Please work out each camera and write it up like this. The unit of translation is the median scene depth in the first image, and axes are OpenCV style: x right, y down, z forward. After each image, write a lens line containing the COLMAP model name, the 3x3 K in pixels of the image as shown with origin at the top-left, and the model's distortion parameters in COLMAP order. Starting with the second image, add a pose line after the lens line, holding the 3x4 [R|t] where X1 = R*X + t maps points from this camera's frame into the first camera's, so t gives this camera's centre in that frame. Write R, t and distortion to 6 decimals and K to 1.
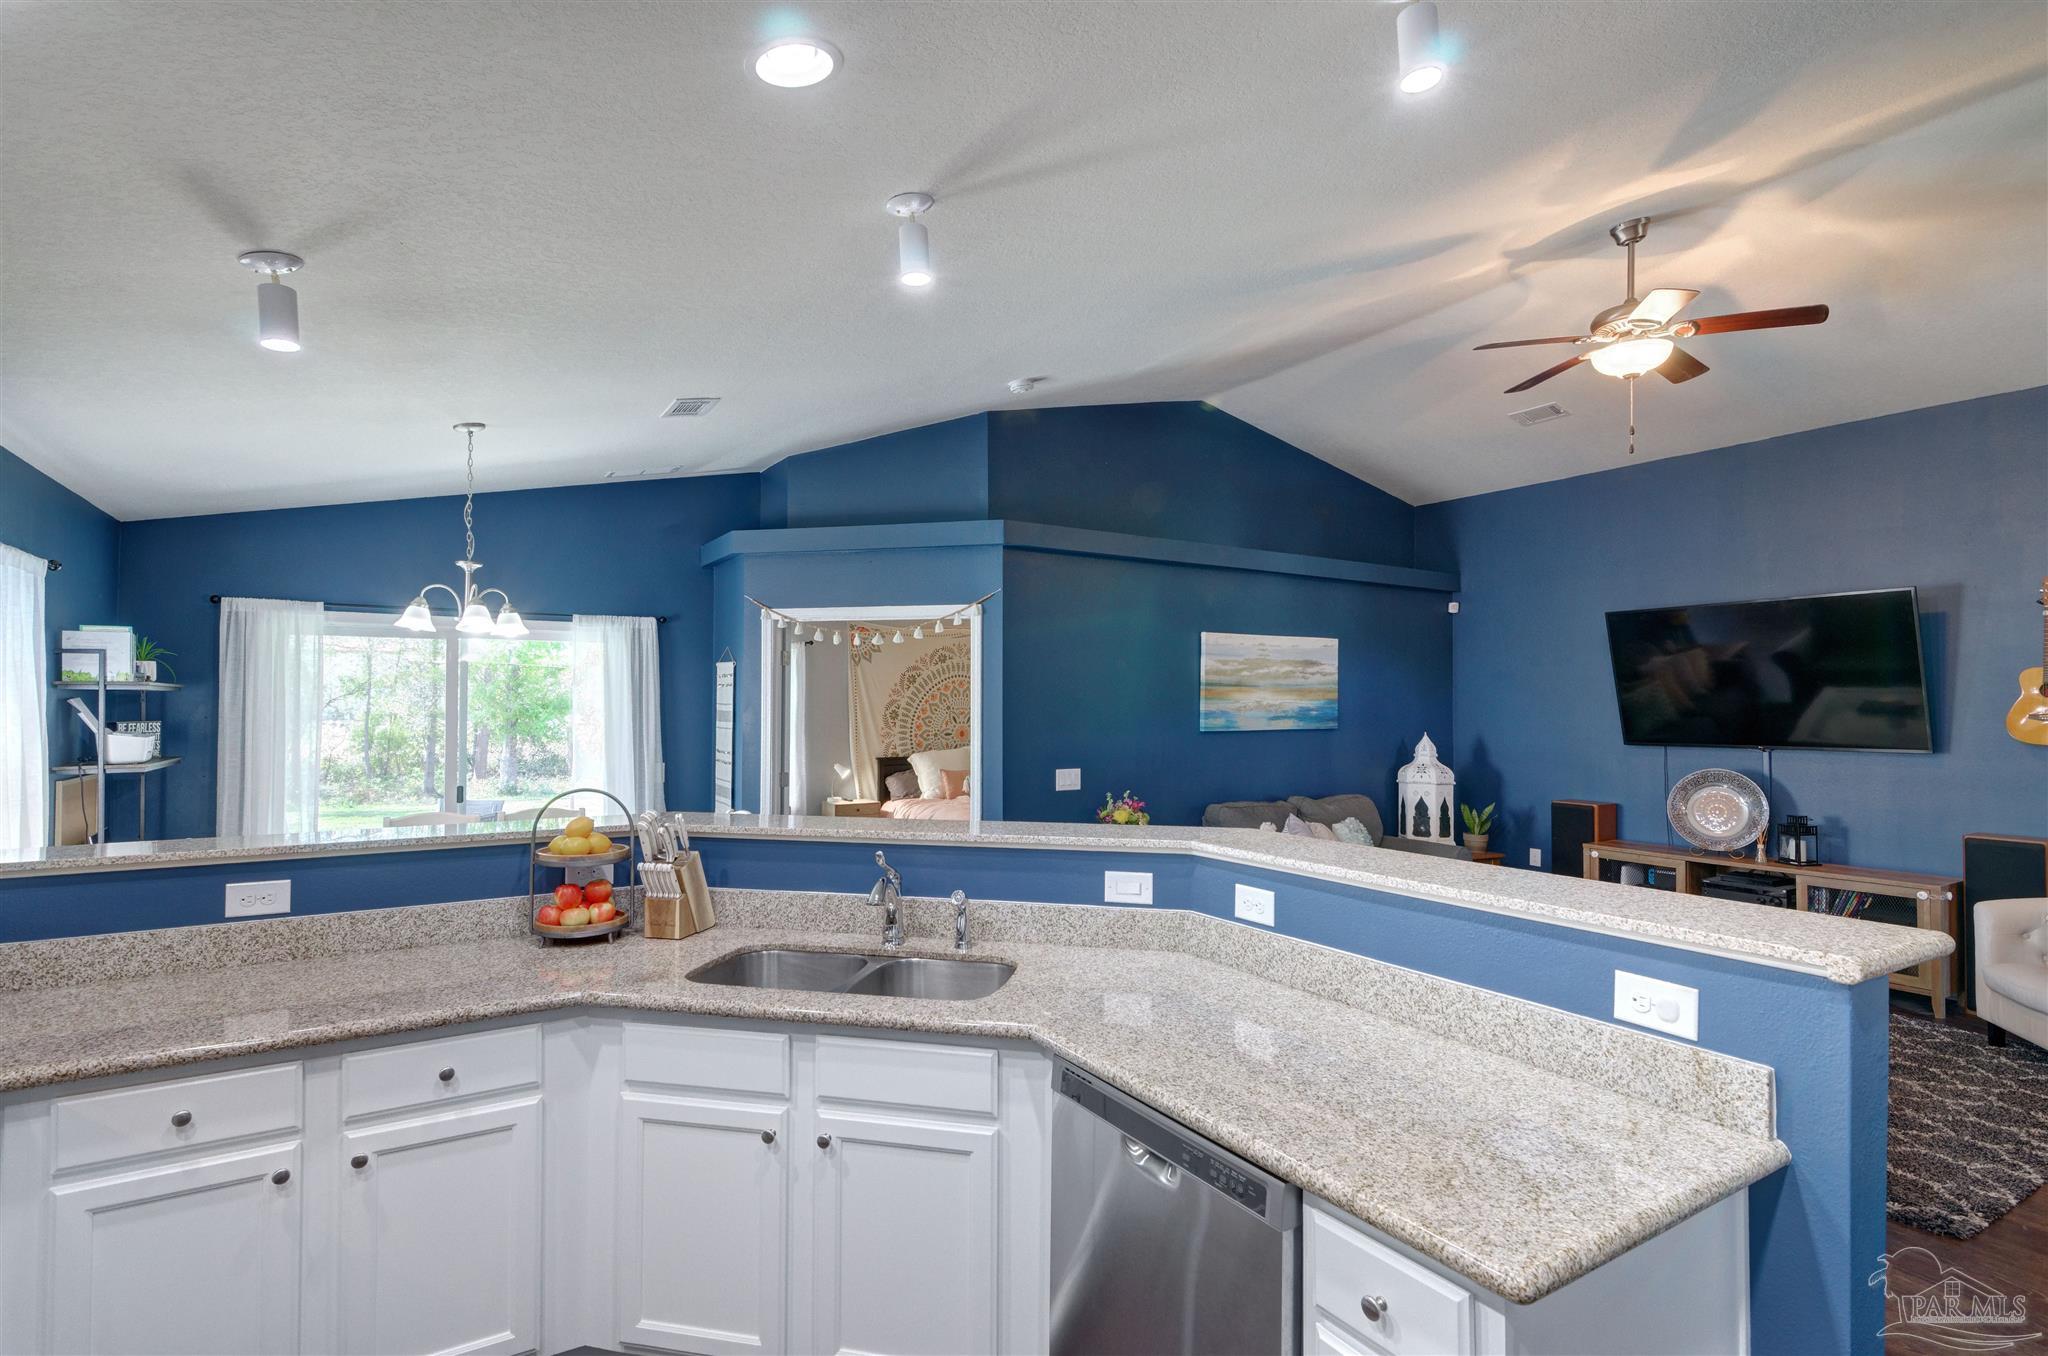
lens RADIAL K [[984.8, 0, 1028.8], [0, 984.8, 687.4], [0, 0, 1]] dist [0.001103, 0.000322]
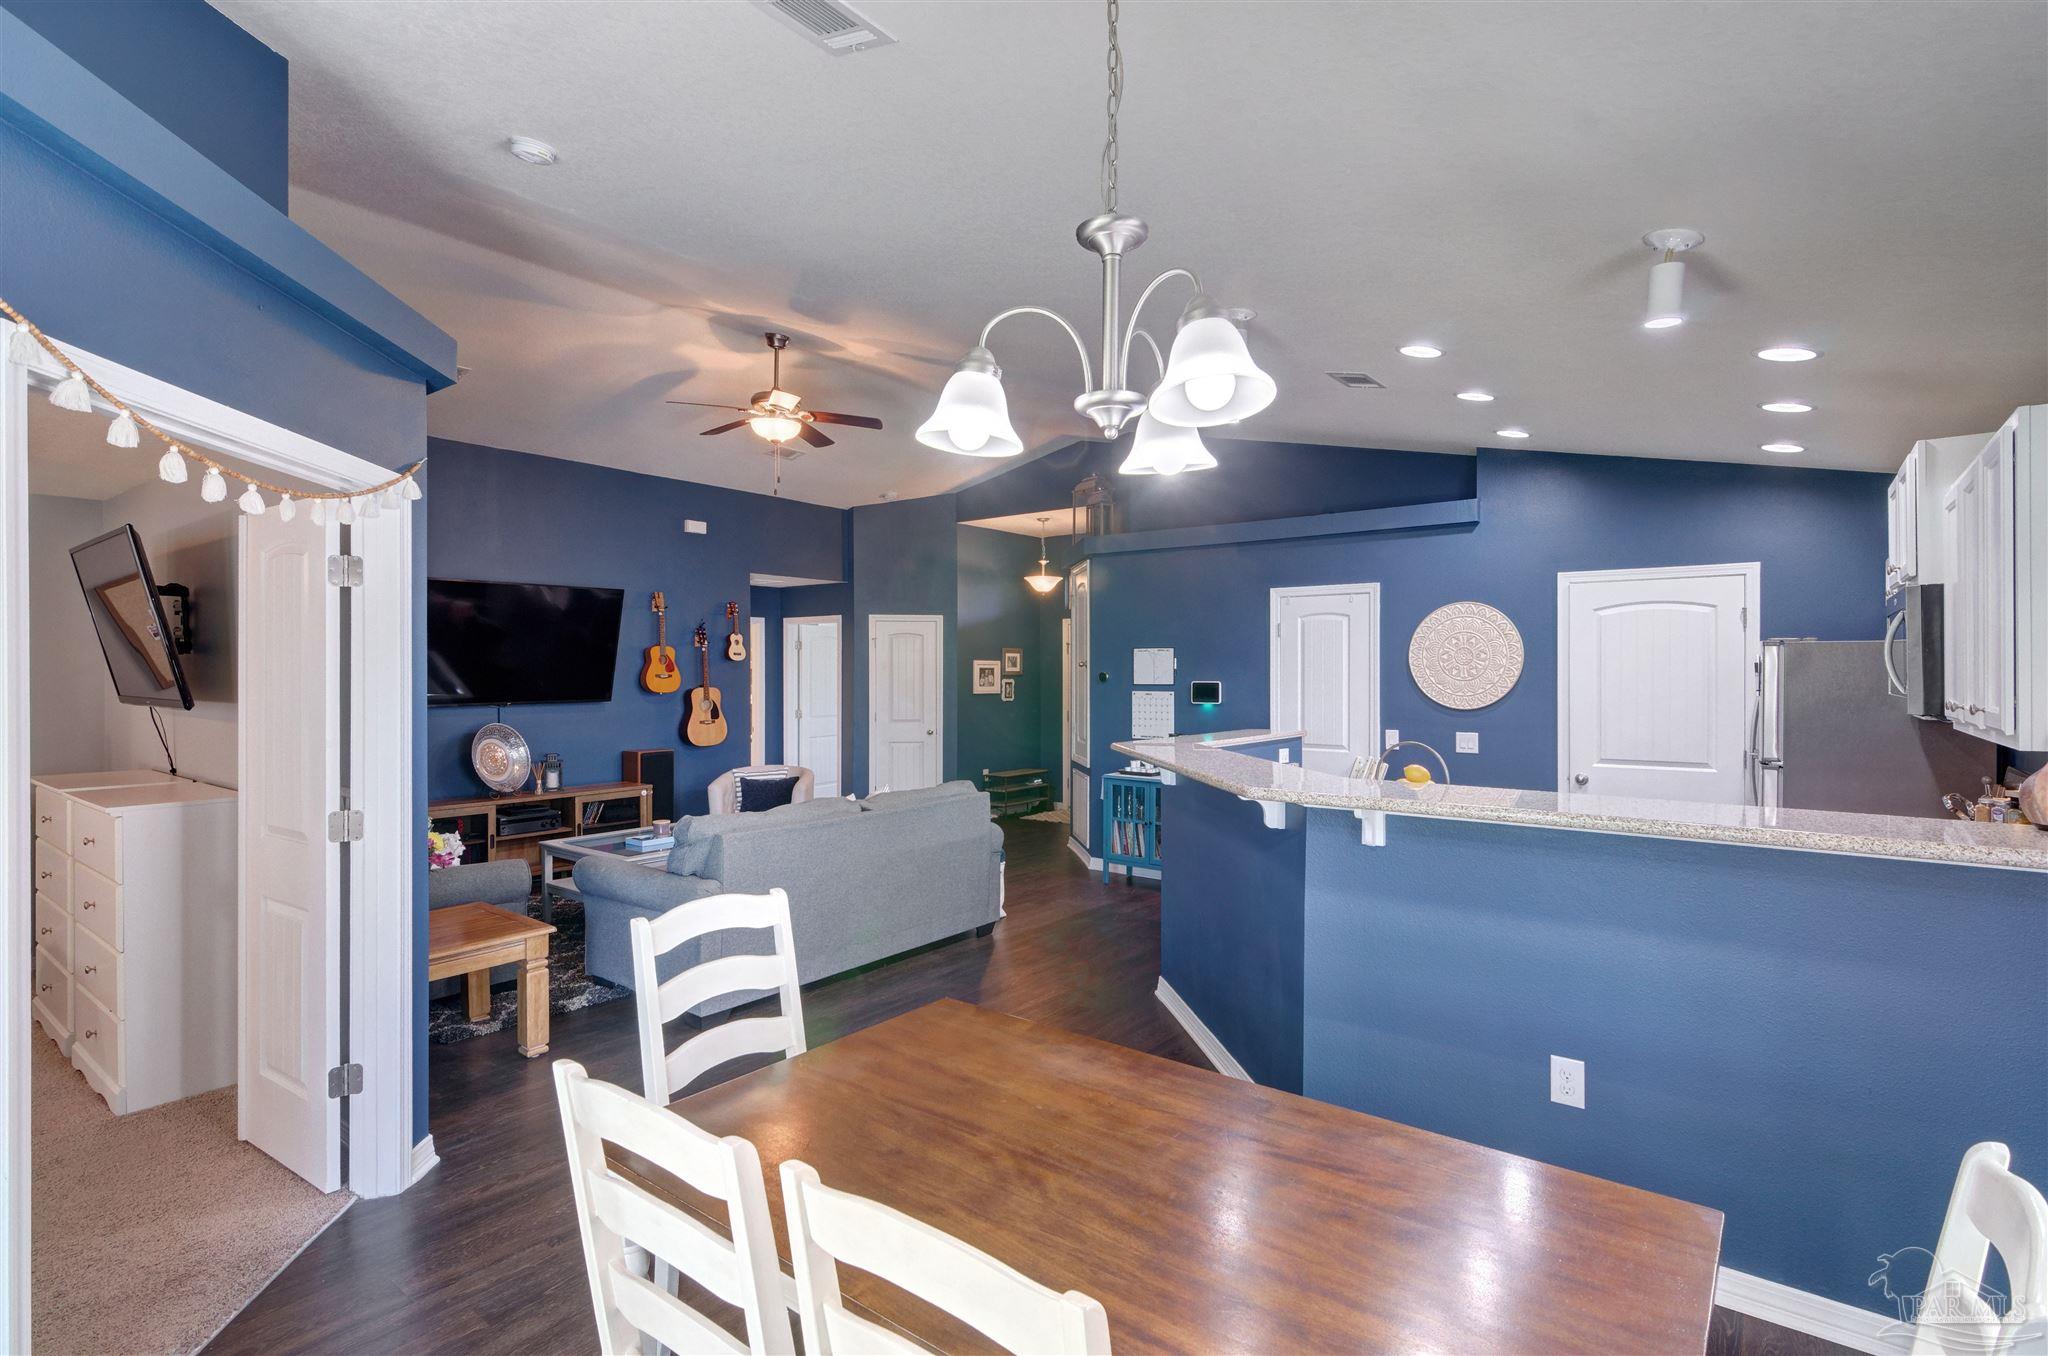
lens RADIAL K [[984.8, 0, 1032.6], [0, 984.8, 676.6], [0, 0, 1]] dist [0.001103, 0.000322]
pose [[-0.352576, -0.007497, 0.935753, -0.588538], [-0.017432, 0.999847, 0.001443, 0.013745], [-0.935621, -0.015803, -0.352653, 0.776365]]
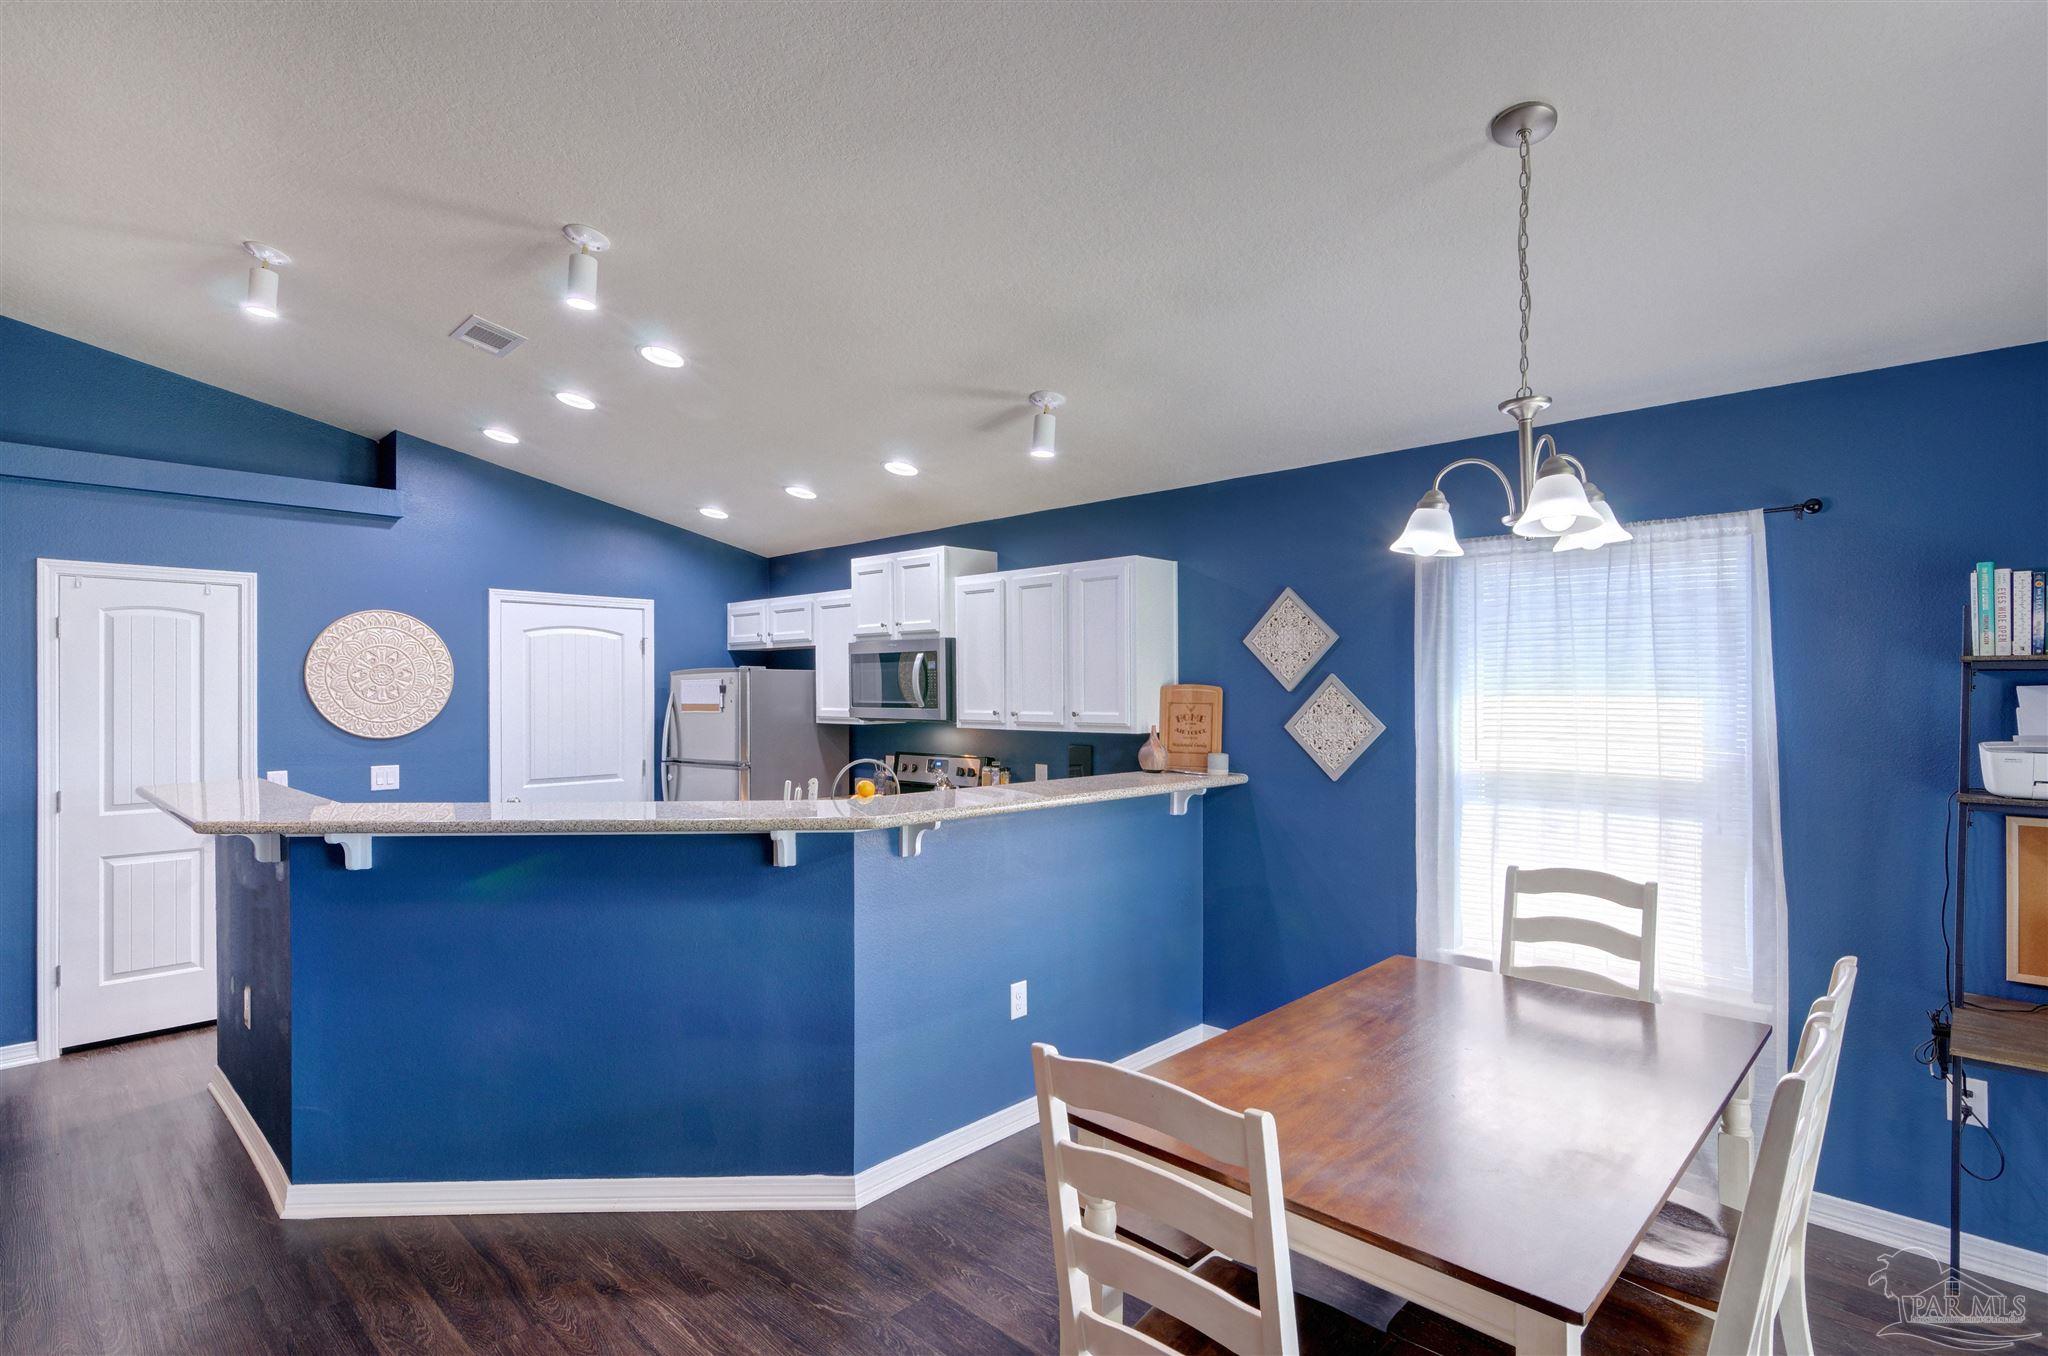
lens RADIAL K [[984.8, 0, 1025.0], [0, 984.8, 688.1], [0, 0, 1]] dist [0.001103, 0.000322]
pose [[-0.968030, -0.002388, -0.250825, -0.144570], [0.002393, 0.999821, -0.018753, 0.015202], [0.250825, -0.018754, -0.967851, 0.959238]]
